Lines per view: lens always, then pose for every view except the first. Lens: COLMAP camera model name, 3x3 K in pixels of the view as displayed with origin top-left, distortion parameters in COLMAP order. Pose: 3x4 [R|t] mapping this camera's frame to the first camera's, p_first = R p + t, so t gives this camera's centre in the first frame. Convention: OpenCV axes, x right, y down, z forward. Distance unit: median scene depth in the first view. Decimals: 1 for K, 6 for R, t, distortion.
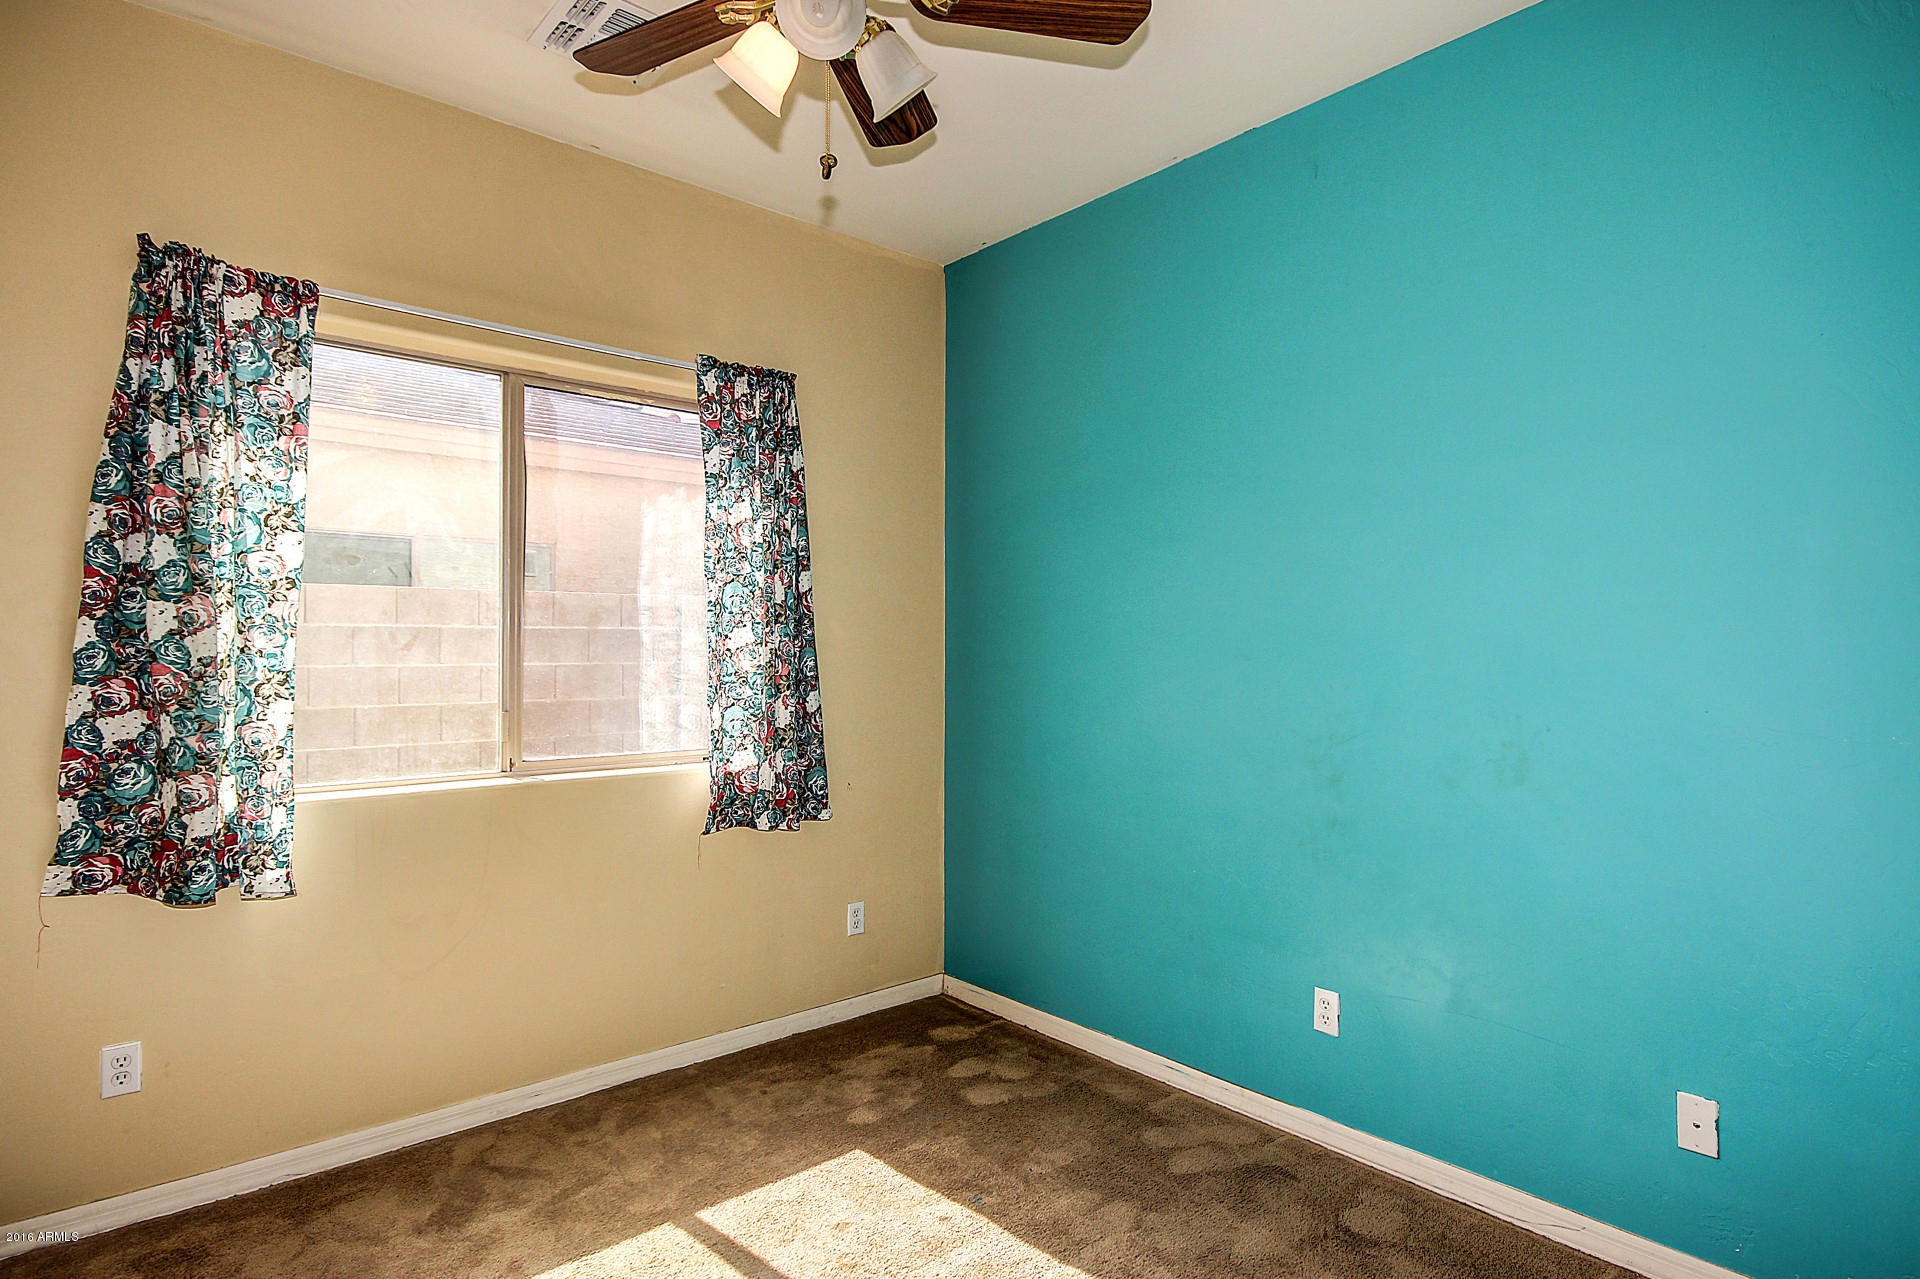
lens RADIAL K [[1002.2, 0, 967.7], [0, 1002.2, 634.2], [0, 0, 1]] dist [0.015515, -0.008792]
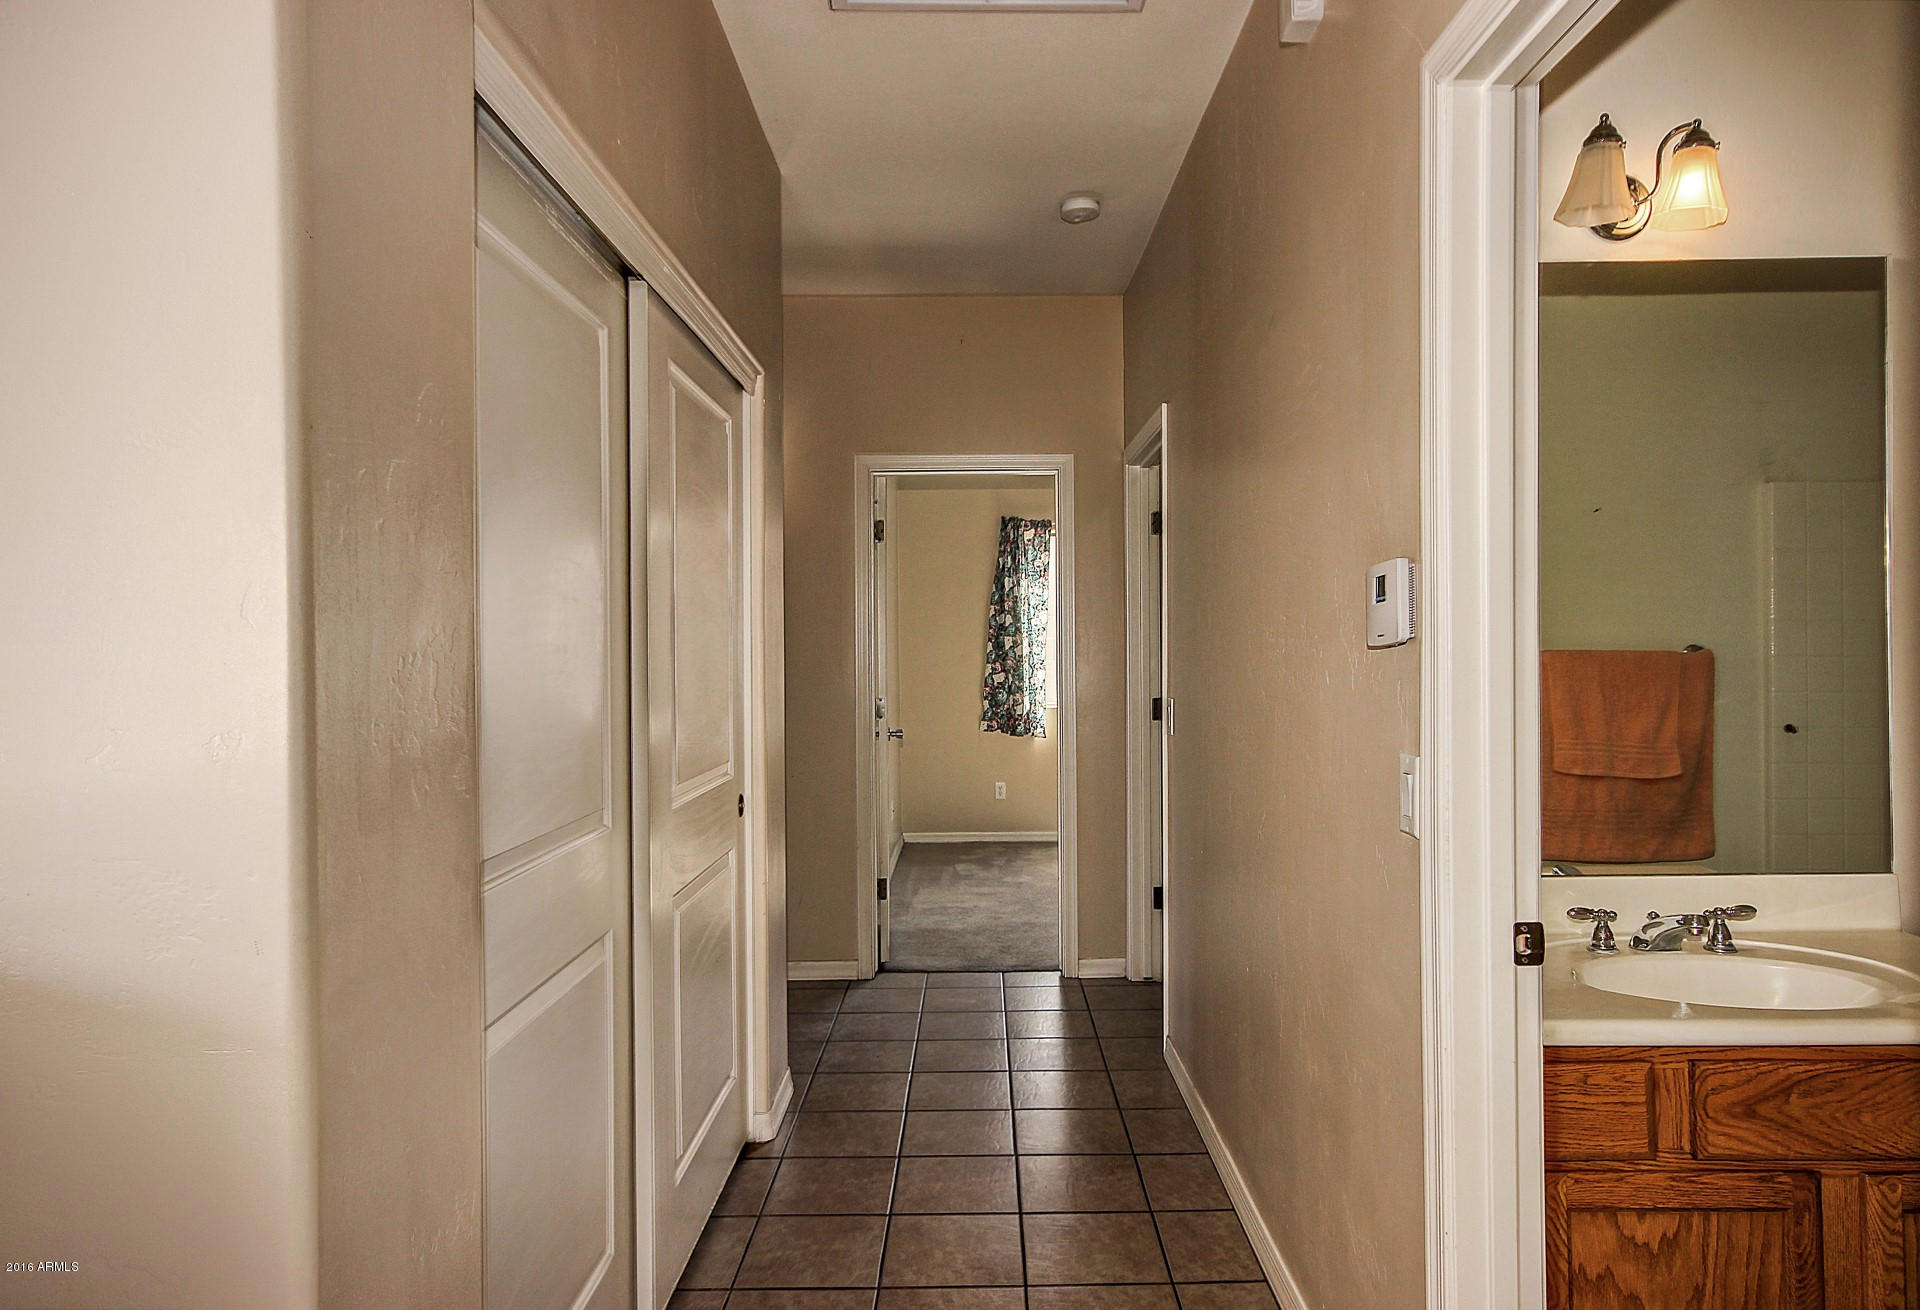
lens RADIAL K [[1219.3, 0, 961.1], [0, 1219.3, 645.6], [0, 0, 1]] dist [0.009073, 0.000678]
pose [[0.755736, -0.012302, -0.654761, 1.485081], [0.011064, 0.999921, -0.006017, 0.015277], [0.654783, -0.002697, 0.755812, -1.854691]]
